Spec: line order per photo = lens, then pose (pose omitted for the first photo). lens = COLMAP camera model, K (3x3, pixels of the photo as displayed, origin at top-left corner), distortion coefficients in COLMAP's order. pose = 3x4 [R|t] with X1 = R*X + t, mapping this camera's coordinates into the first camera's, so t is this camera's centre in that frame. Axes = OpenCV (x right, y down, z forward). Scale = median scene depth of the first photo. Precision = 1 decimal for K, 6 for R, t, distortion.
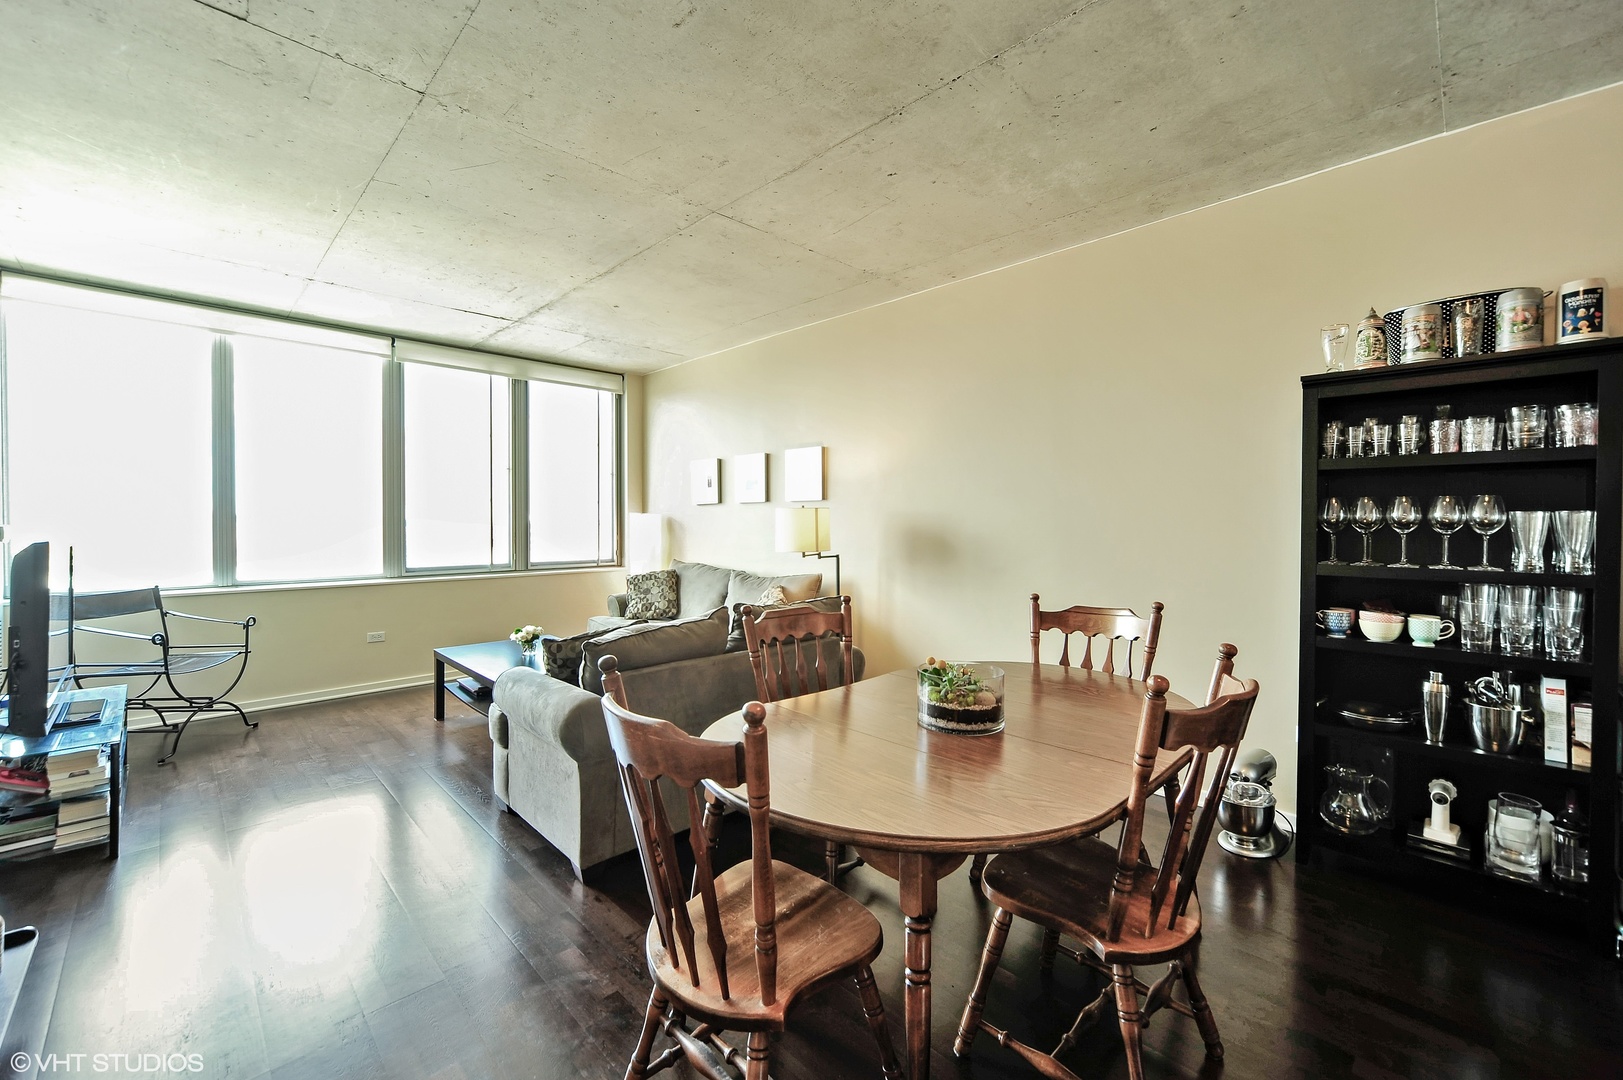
lens RADIAL K [[649.4, 0, 808.6], [0, 649.4, 525.6], [0, 0, 1]] dist [-0.001015, 0.000679]
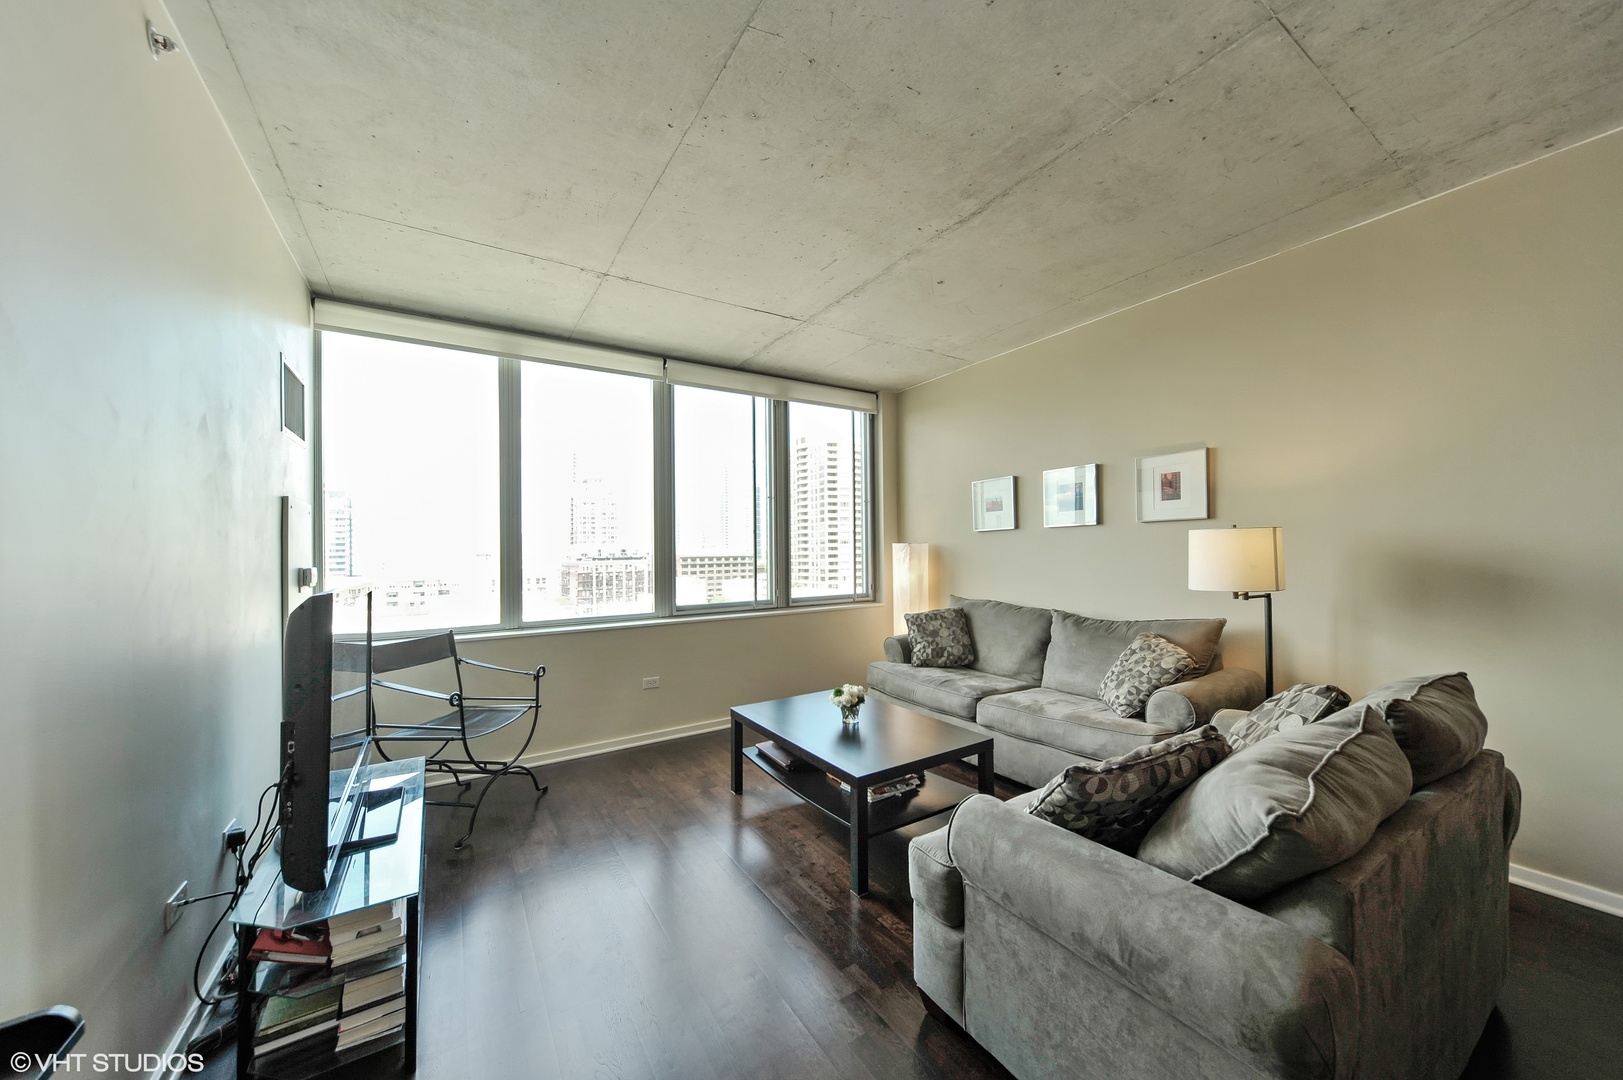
lens RADIAL K [[564.2, 0, 811.5], [0, 564.2, 540.0], [0, 0, 1]] dist [0.000056, 0.000038]
pose [[0.979153, -0.021792, -0.201953, -0.314950], [0.016316, 0.999454, -0.028743, -0.003702], [0.202469, 0.024849, 0.978973, 0.294224]]
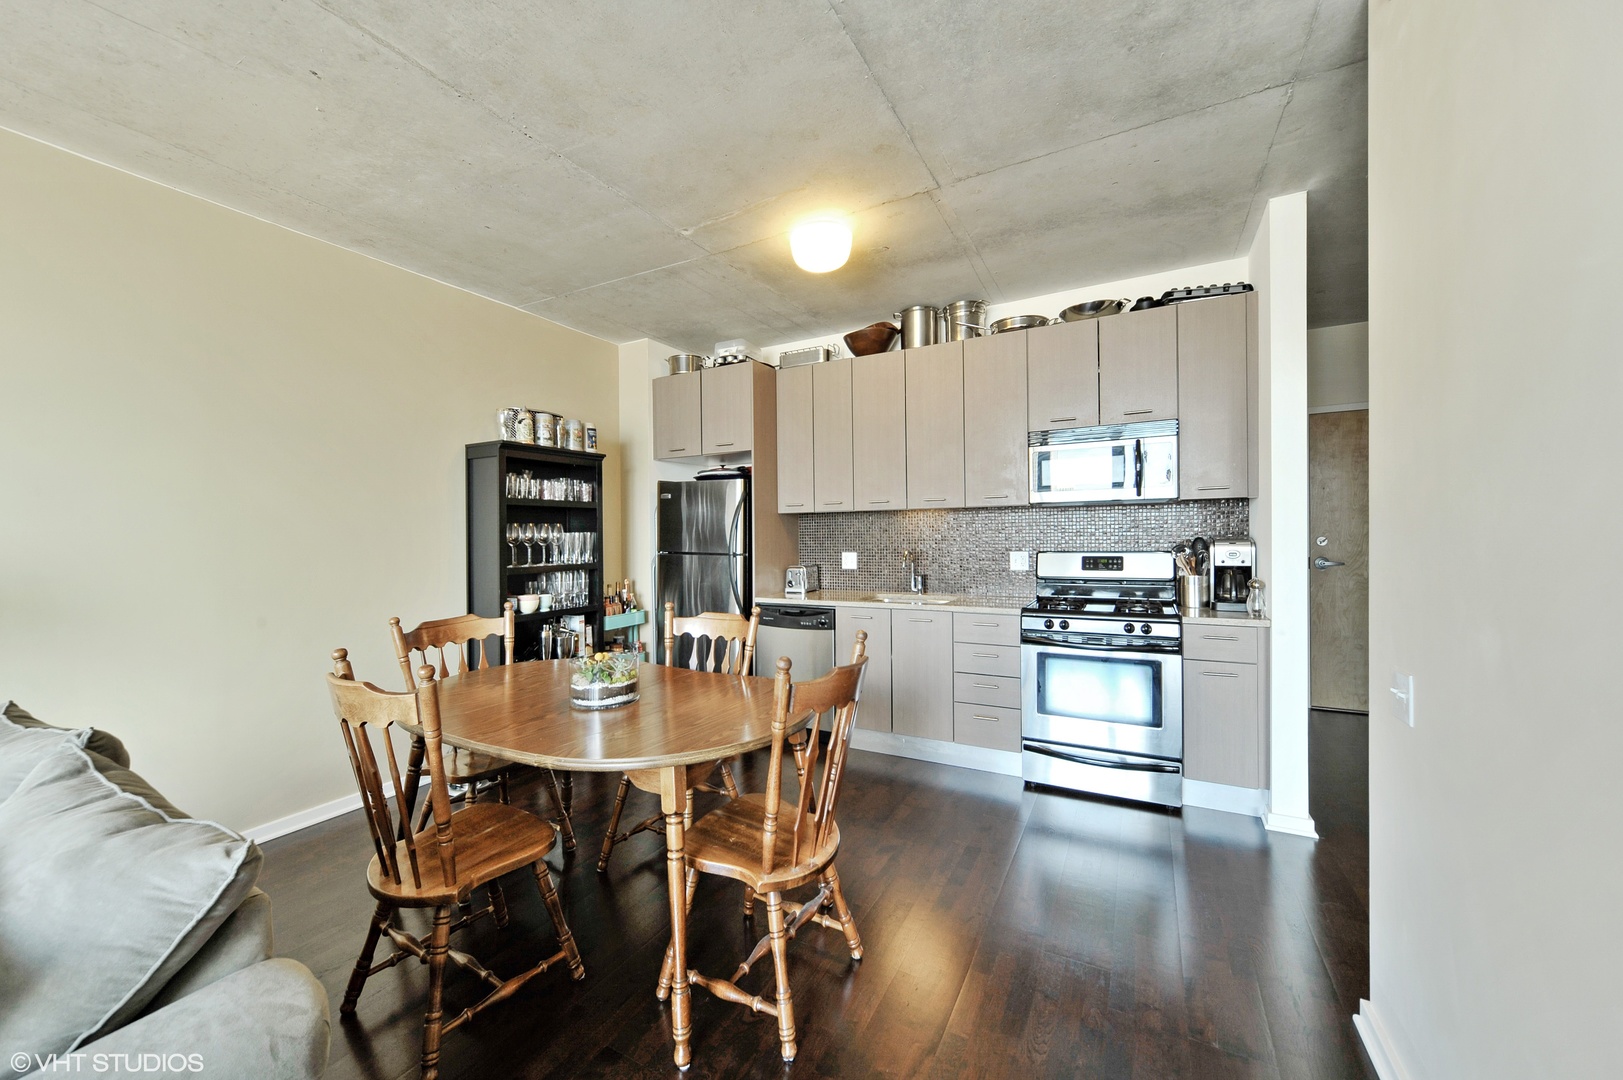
lens RADIAL K [[624.0, 0, 811.5], [0, 624.0, 540.0], [0, 0, 1]] dist [0.000402, 0.000035]
pose [[-0.285647, -0.009644, 0.958286, -0.539962], [0.019035, 0.999695, 0.015734, -0.009728], [-0.958146, 0.022735, -0.285376, 0.508109]]
